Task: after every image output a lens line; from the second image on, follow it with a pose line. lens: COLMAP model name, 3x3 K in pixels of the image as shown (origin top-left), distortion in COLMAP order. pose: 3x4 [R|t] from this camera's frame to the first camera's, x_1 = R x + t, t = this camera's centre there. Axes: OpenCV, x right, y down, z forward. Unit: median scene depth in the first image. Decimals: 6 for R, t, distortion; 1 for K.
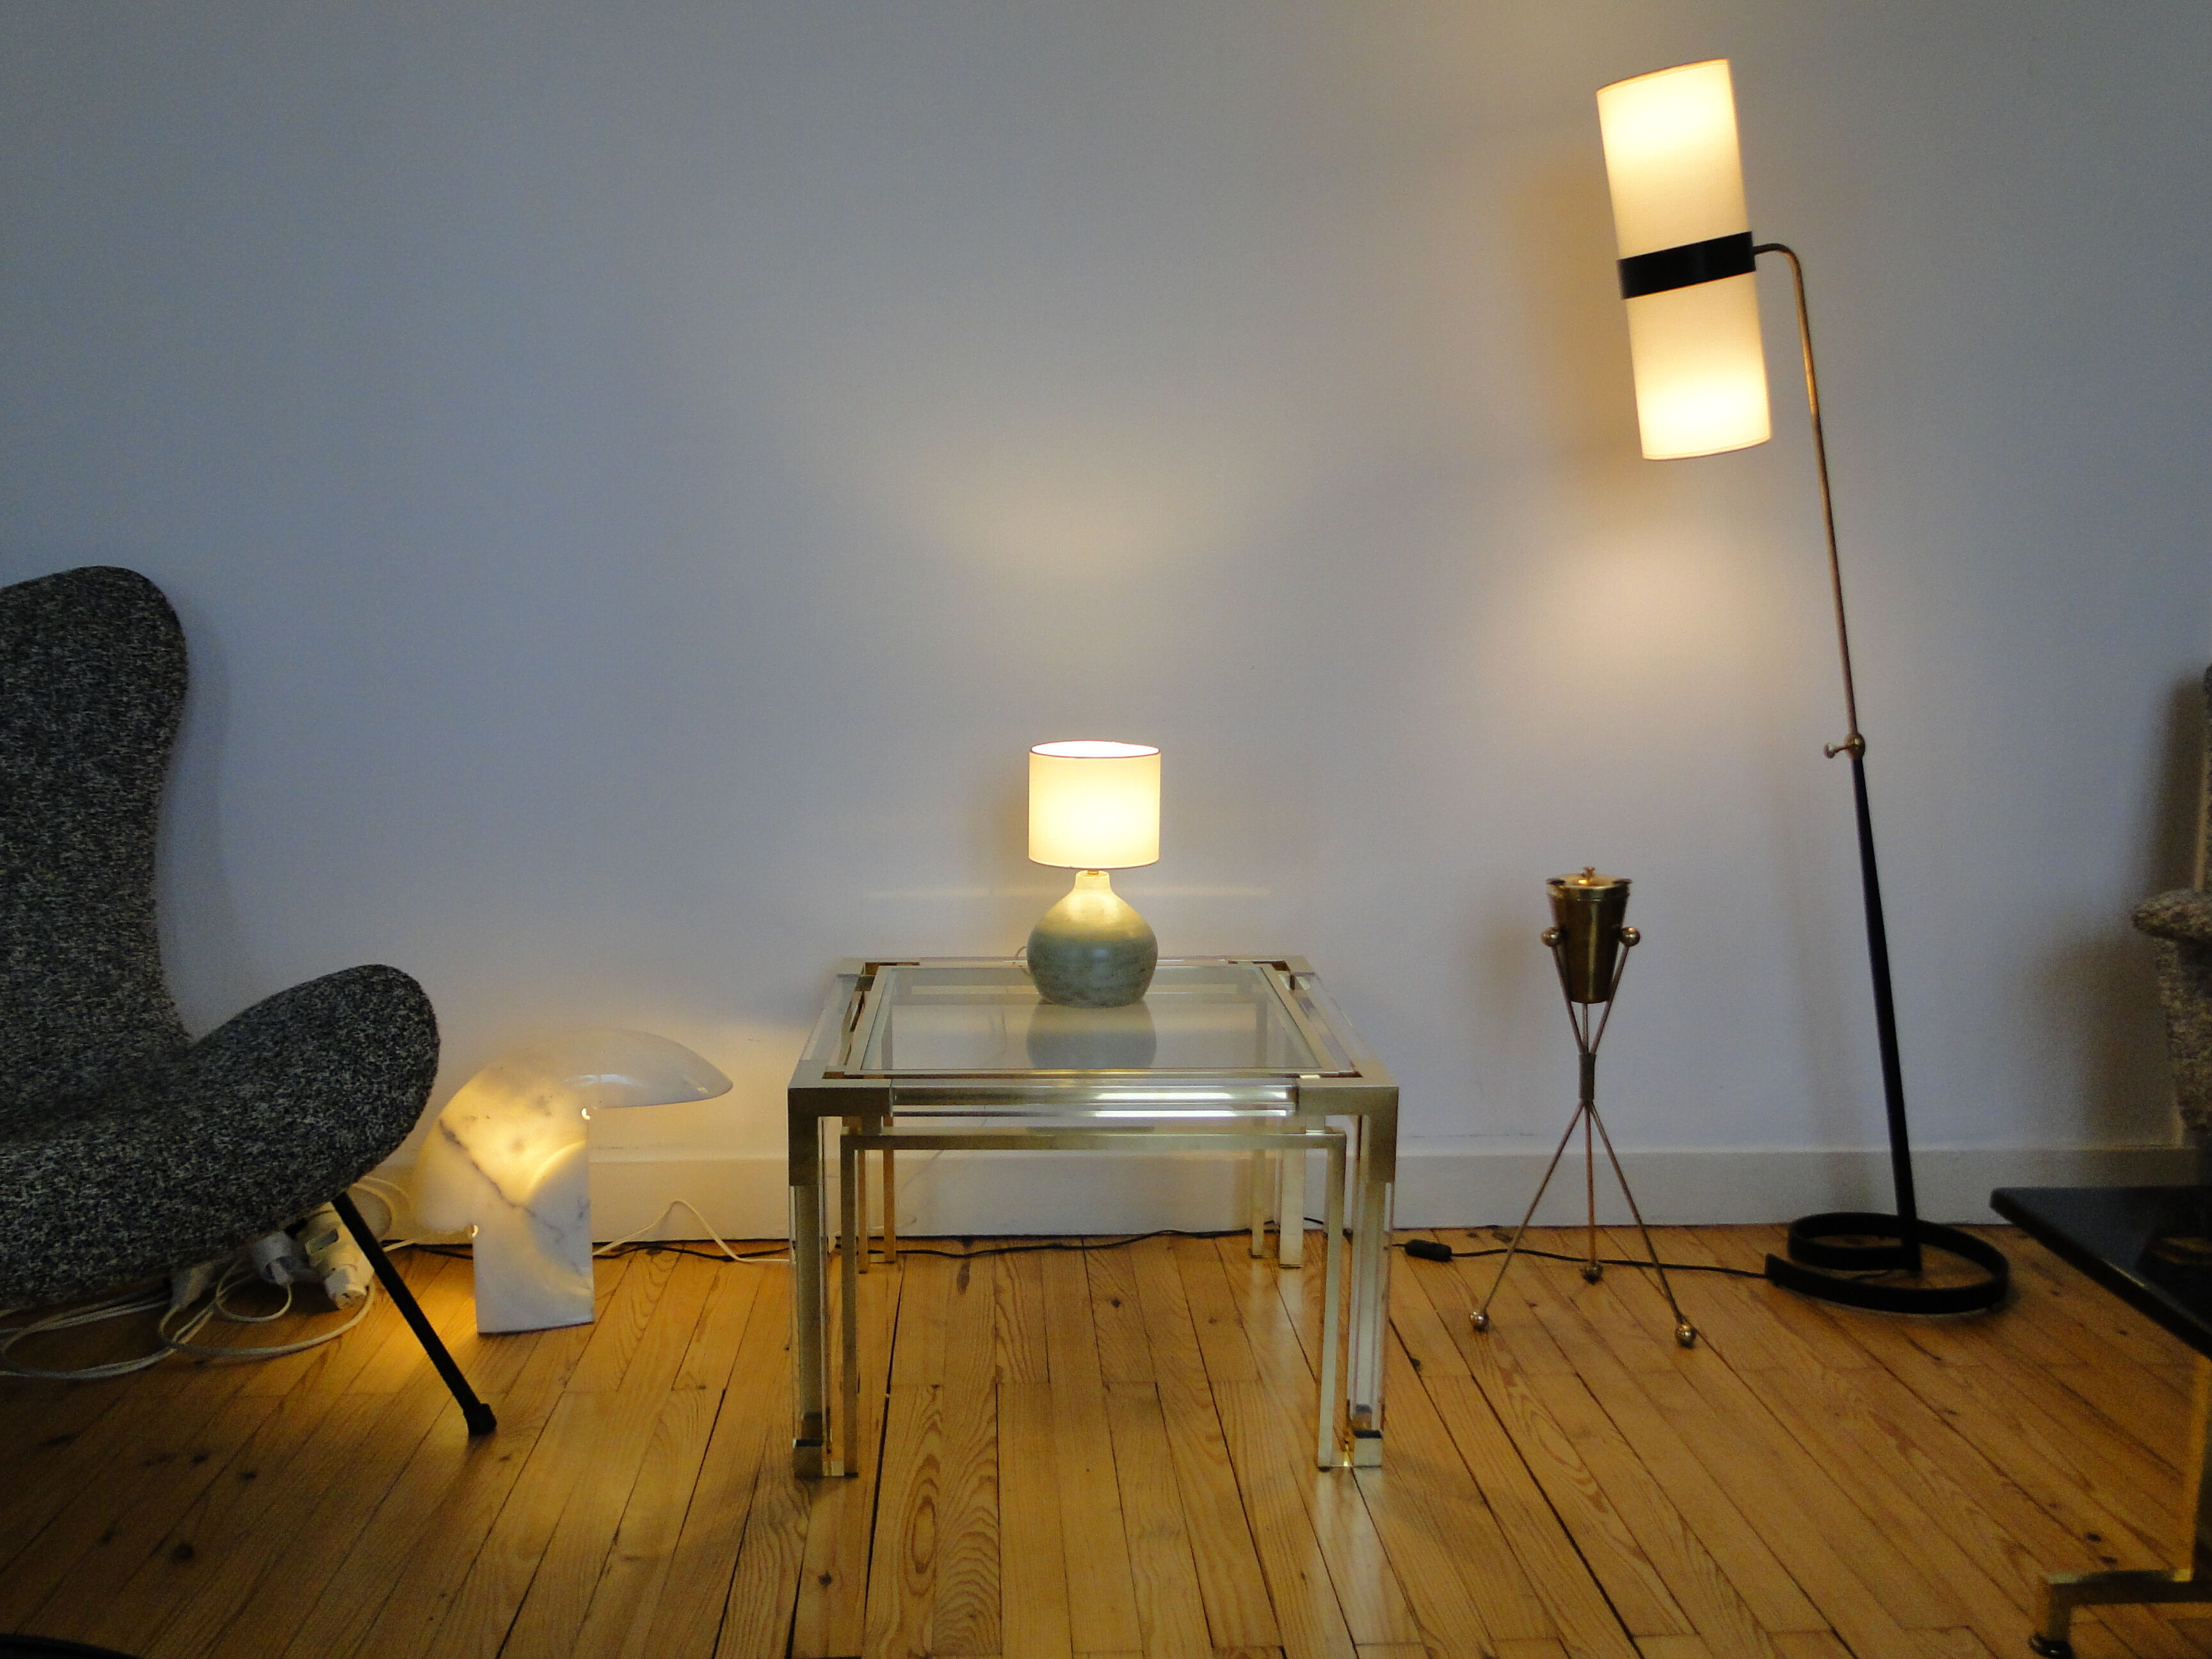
lens RADIAL K [[1821.1, 0, 1107.6], [0, 1821.1, 831.0], [0, 0, 1]] dist [0.003428, -0.013070]
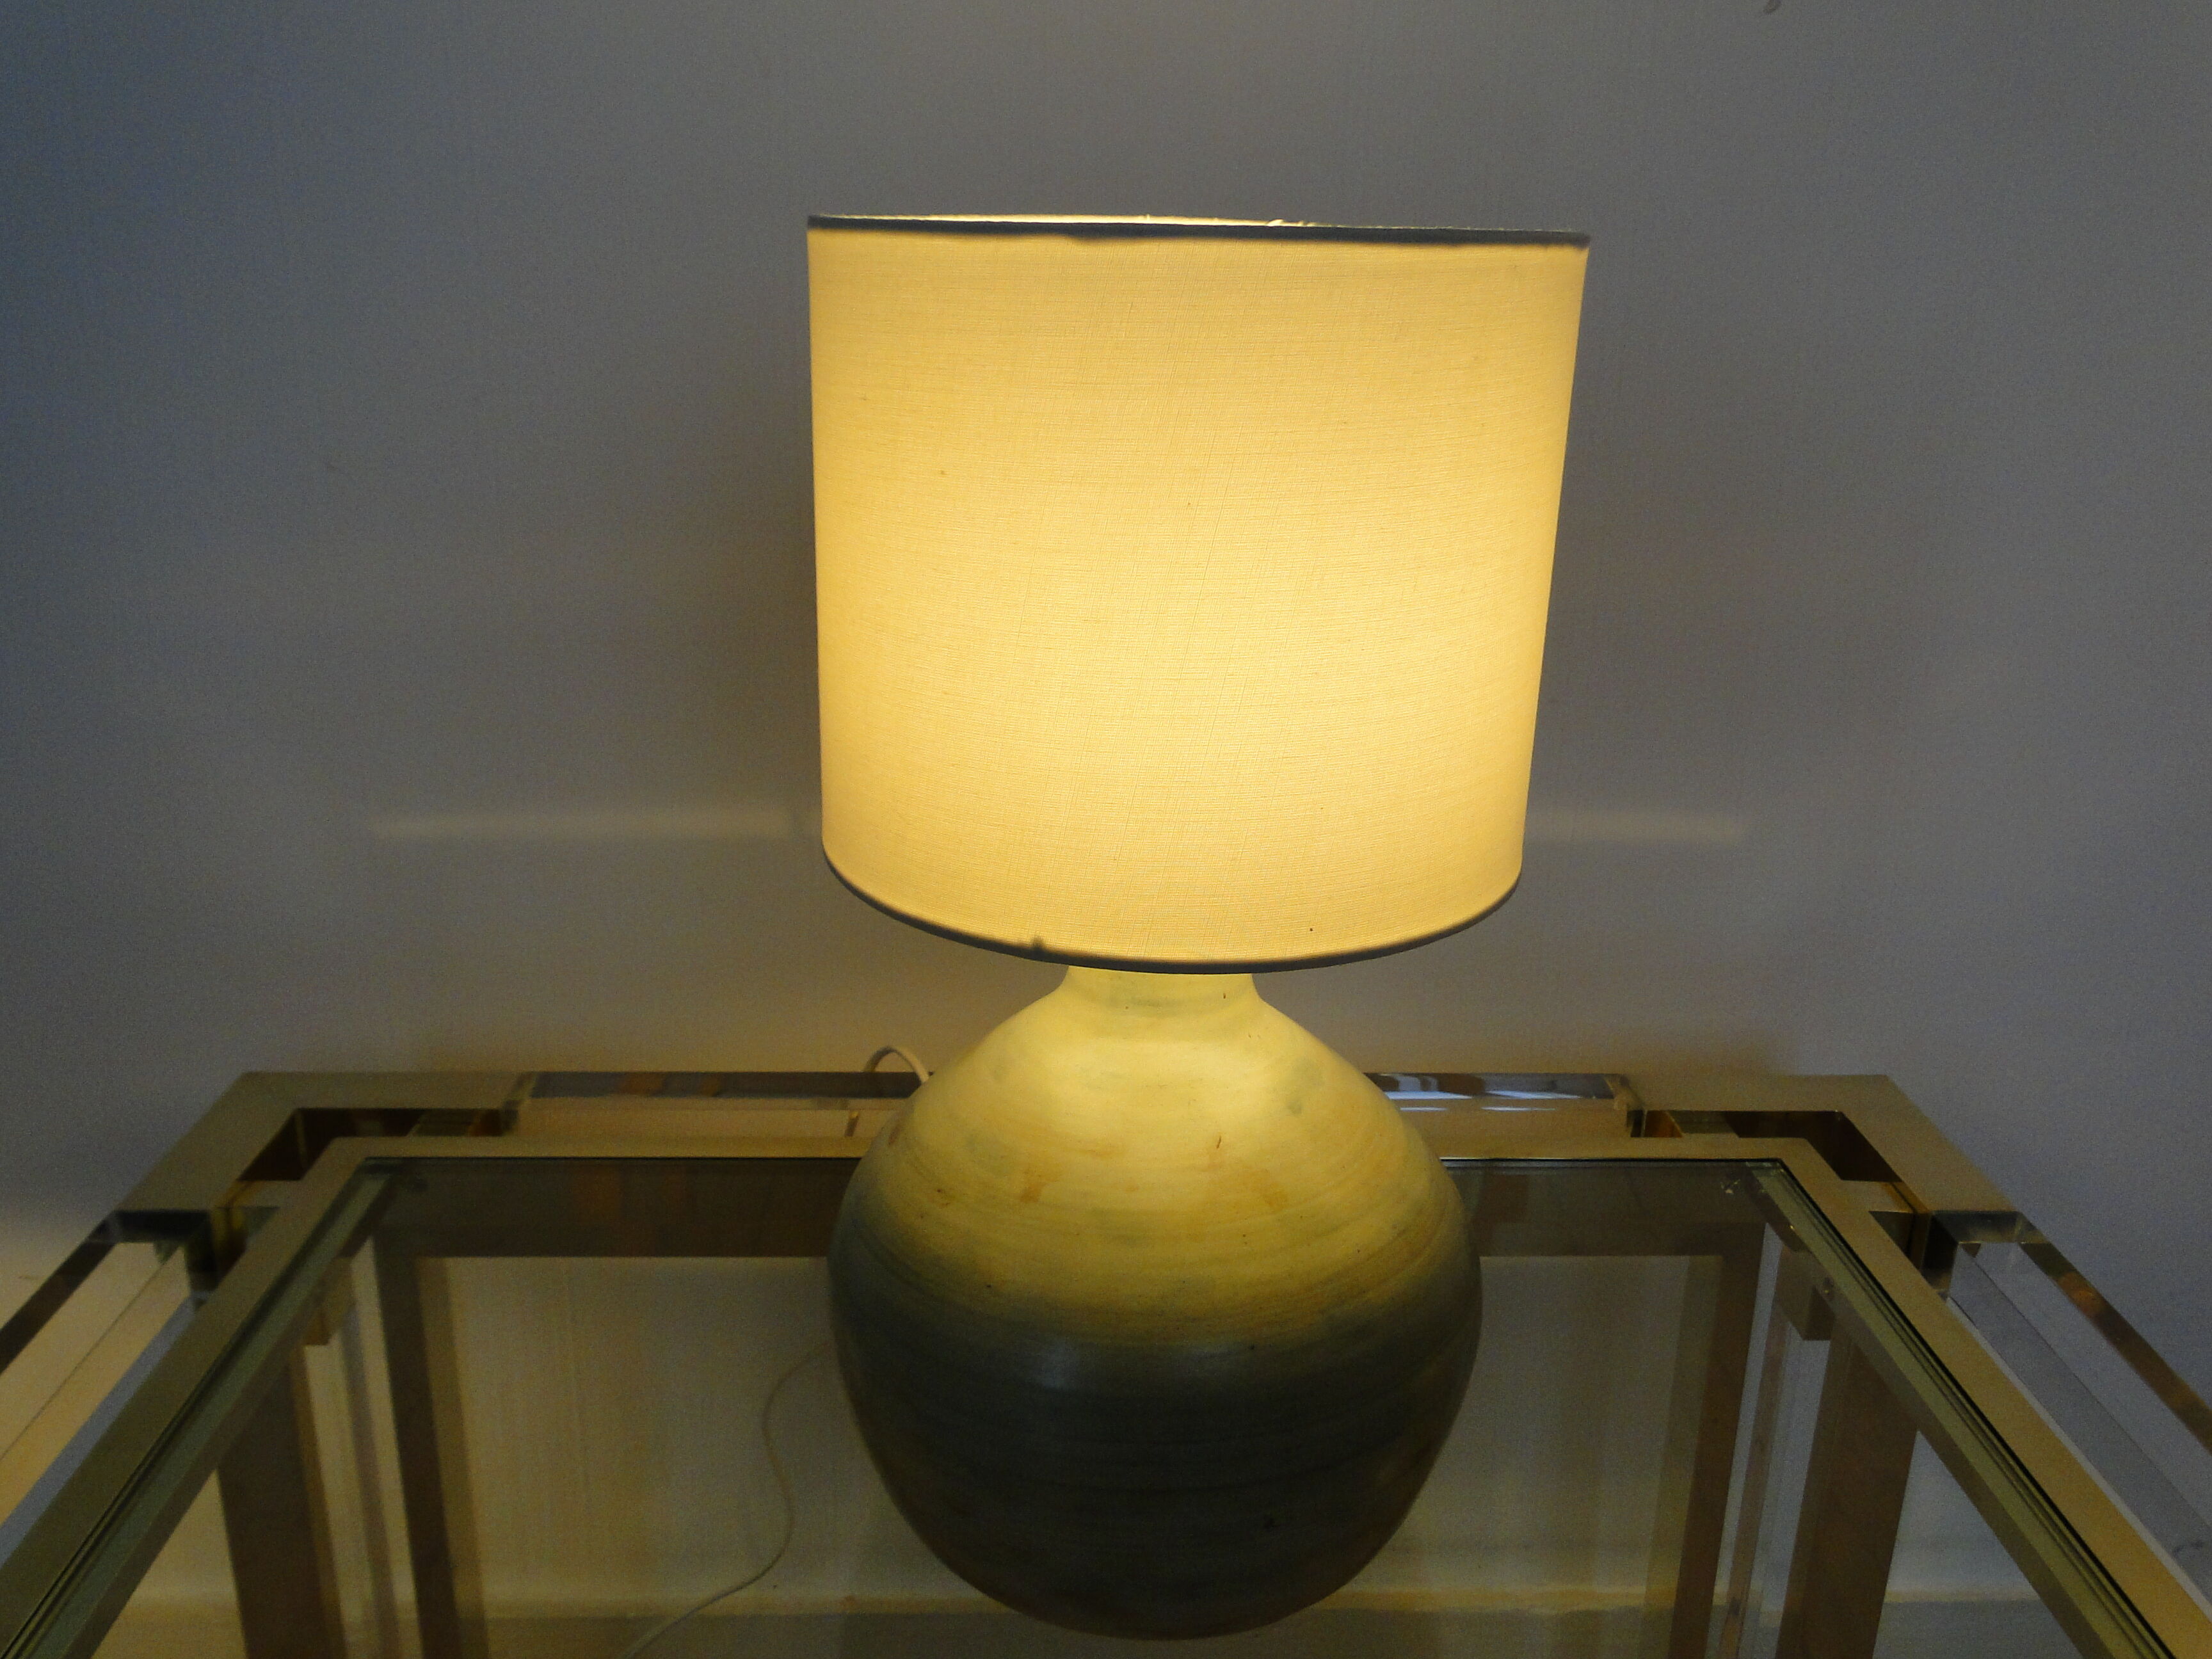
lens RADIAL K [[1821.1, 0, 1099.1], [0, 1821.1, 824.3], [0, 0, 1]] dist [0.003428, -0.013070]
pose [[0.999759, 0.006629, 0.020927, -0.017859], [-0.010347, 0.983077, 0.182899, -0.018520], [-0.019360, -0.183071, 0.982909, 0.818143]]
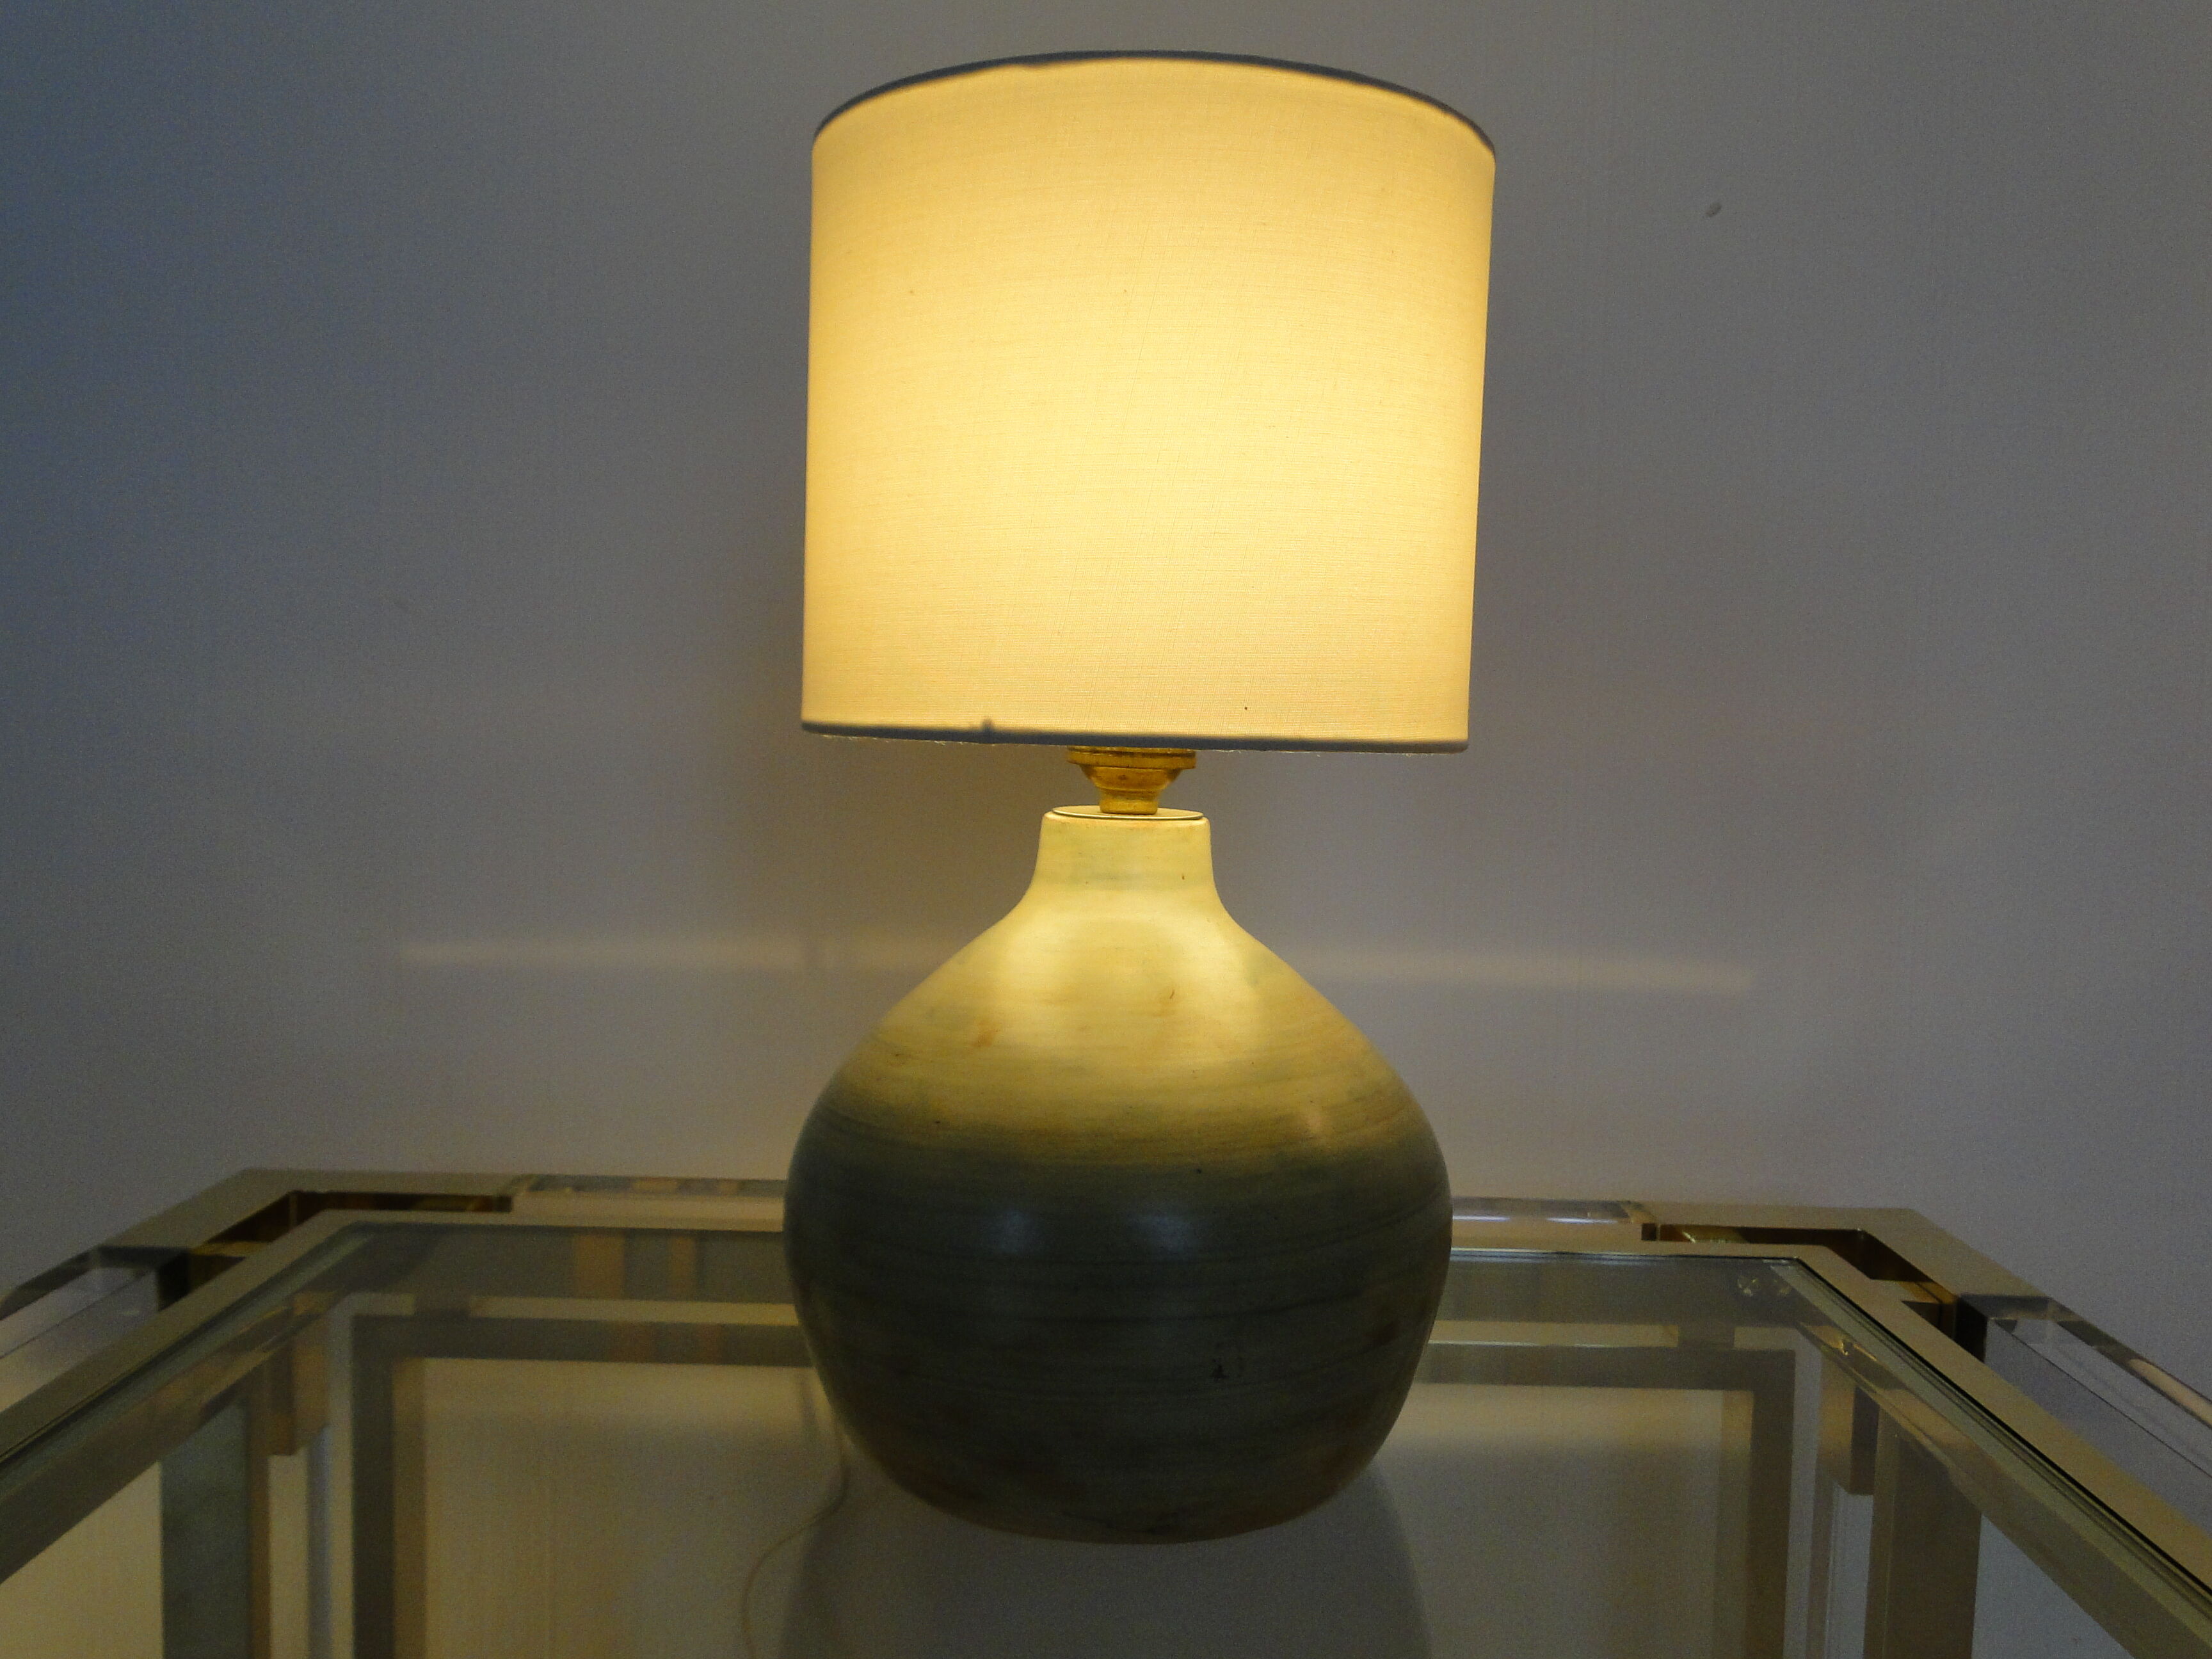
lens RADIAL K [[1821.1, 0, 1107.8], [0, 1821.1, 835.4], [0, 0, 1]] dist [0.003428, -0.013070]
pose [[0.999623, 0.020952, -0.017764, -0.005991], [-0.022185, 0.997134, -0.072334, 0.040567], [0.016198, 0.072701, 0.997222, 0.806996]]
